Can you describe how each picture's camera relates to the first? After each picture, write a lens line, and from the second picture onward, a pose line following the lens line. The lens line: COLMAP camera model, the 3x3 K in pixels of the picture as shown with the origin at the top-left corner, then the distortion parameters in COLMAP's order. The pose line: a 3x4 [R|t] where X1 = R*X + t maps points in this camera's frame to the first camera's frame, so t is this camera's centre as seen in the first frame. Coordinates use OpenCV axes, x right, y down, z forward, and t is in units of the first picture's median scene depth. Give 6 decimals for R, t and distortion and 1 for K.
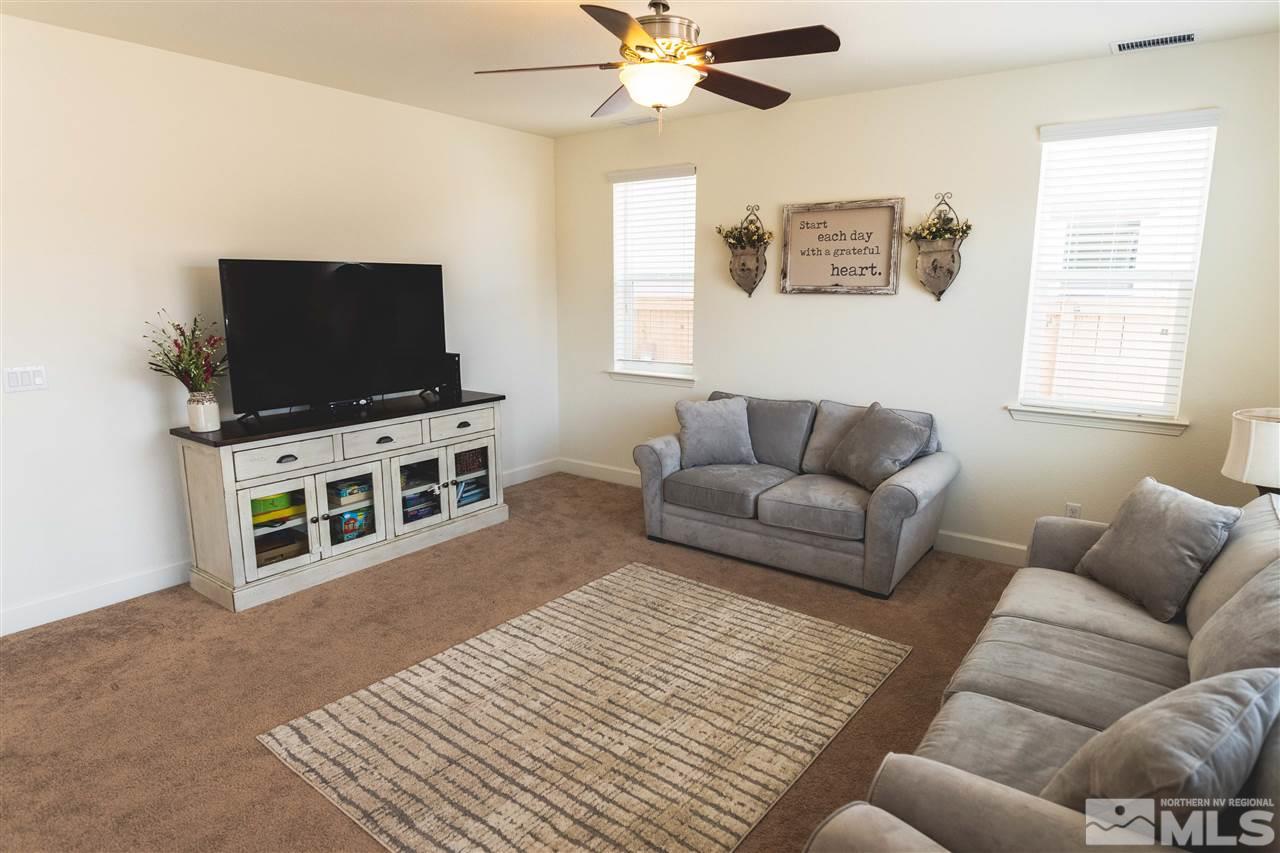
lens RADIAL K [[717.4, 0, 651.7], [0, 717.4, 425.8], [0, 0, 1]] dist [-0.000349, -0.003148]
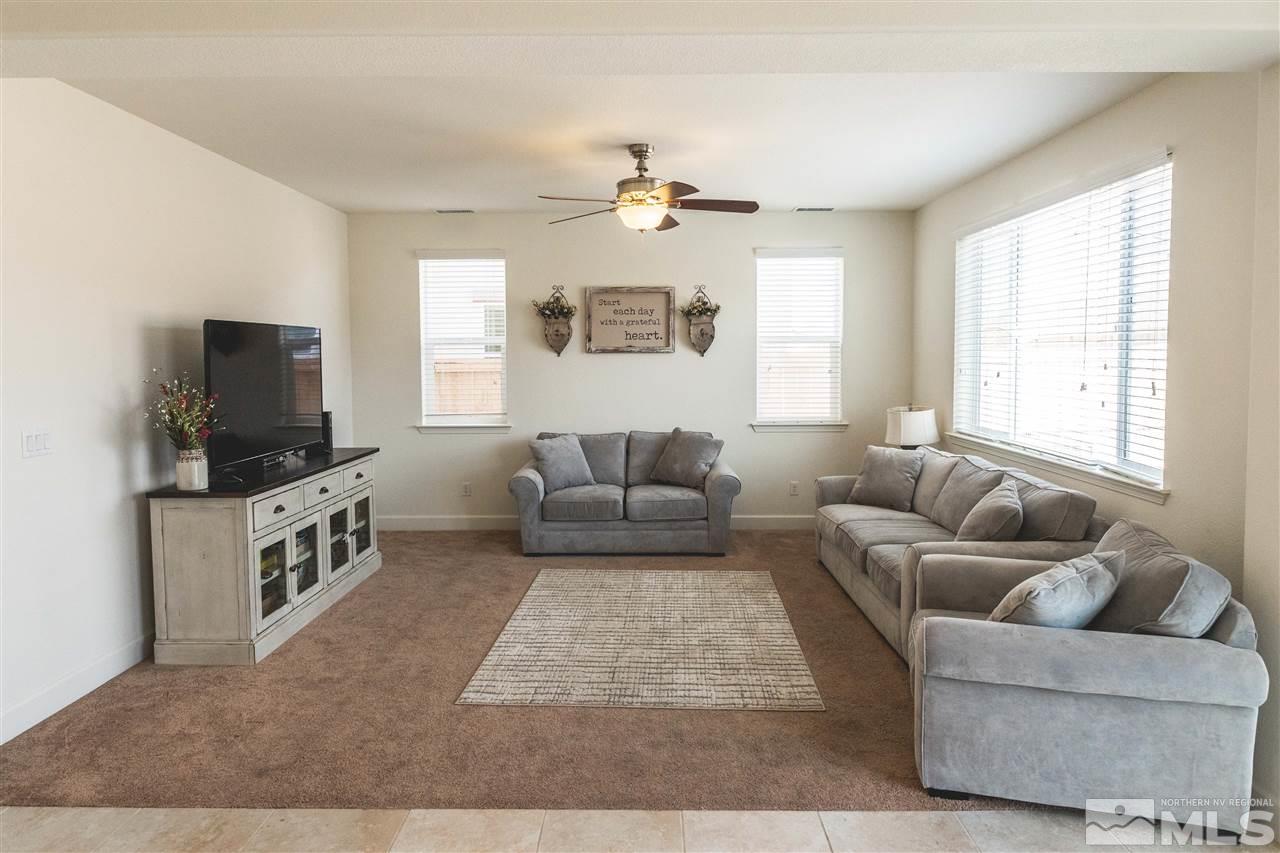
lens RADIAL K [[755.4, 0, 645.5], [0, 755.4, 416.4], [0, 0, 1]] dist [0.005604, -0.002550]
pose [[0.817932, -0.054658, 0.572712, -0.586896], [0.118734, 0.990083, -0.075082, 0.049084], [-0.562929, 0.129413, 0.816311, -0.178538]]
